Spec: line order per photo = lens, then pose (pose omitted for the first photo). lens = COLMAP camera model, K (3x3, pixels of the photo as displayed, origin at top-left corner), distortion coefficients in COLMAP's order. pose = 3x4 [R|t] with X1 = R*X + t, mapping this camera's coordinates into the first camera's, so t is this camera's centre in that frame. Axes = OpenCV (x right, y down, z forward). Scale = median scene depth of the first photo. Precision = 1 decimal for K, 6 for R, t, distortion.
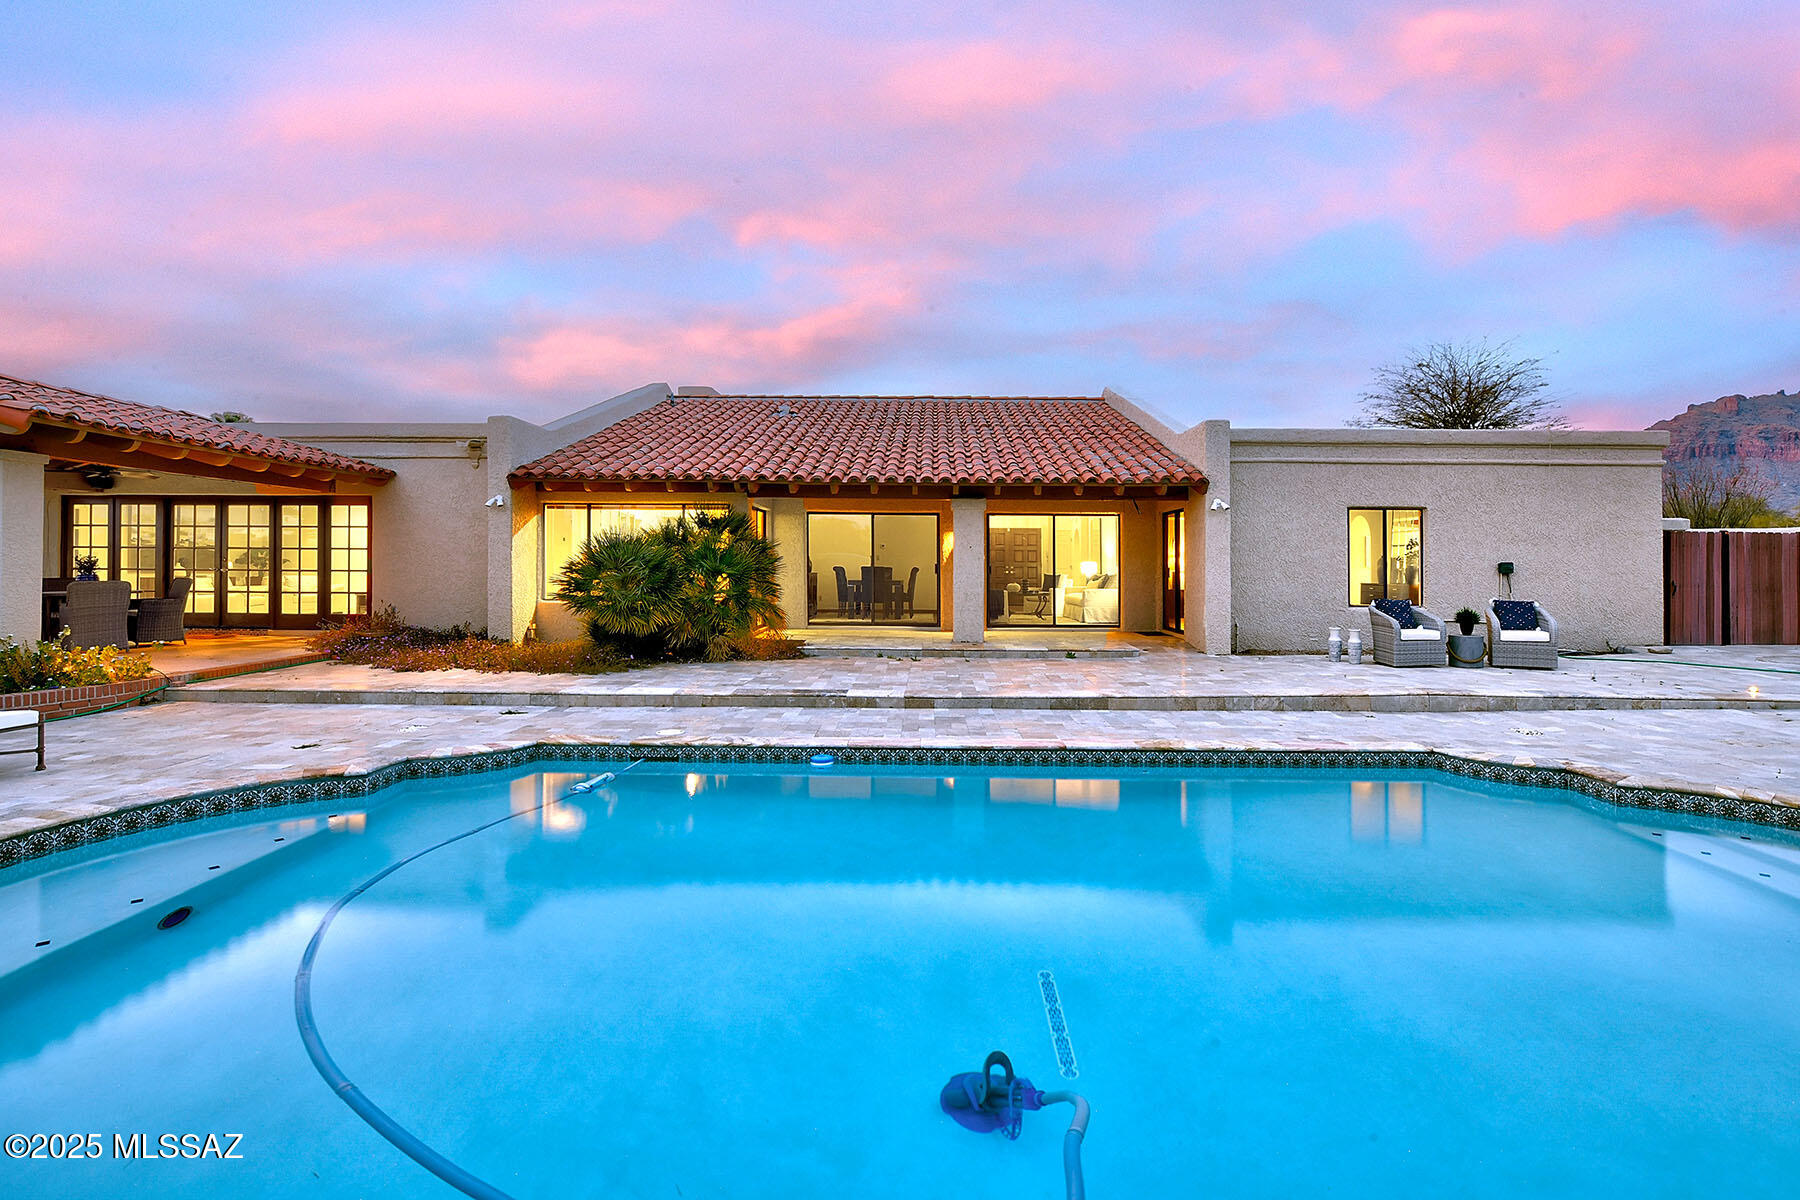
lens RADIAL K [[999.3, 0, 900.1], [0, 999.3, 540.6], [0, 0, 1]] dist [-0.028718, 0.000001]
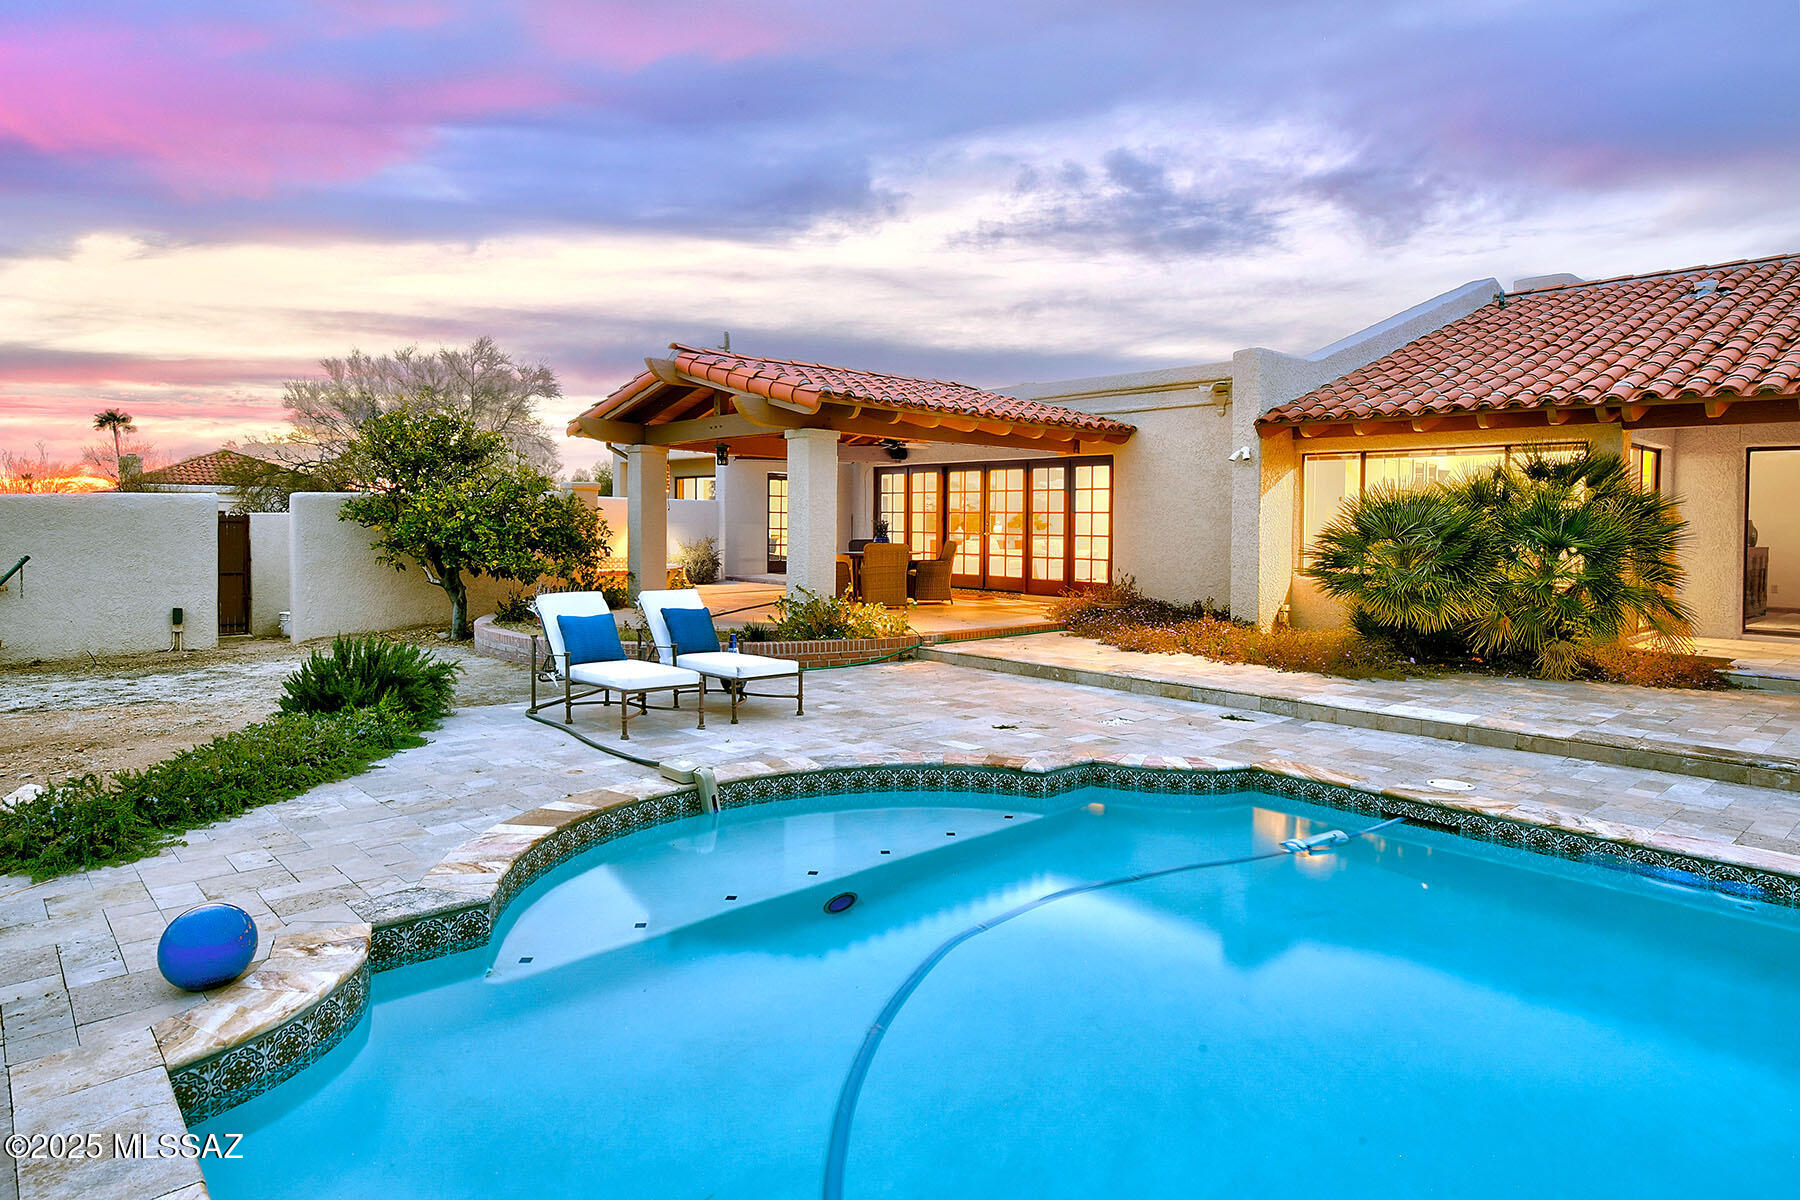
lens RADIAL K [[956.4, 0, 895.8], [0, 956.4, 554.6], [0, 0, 1]] dist [-0.002461, -0.000996]
pose [[0.665665, 0.028252, -0.745716, -0.003577], [0.013059, 0.998689, 0.049493, 0.000788], [0.746137, -0.042684, 0.664423, 0.259549]]
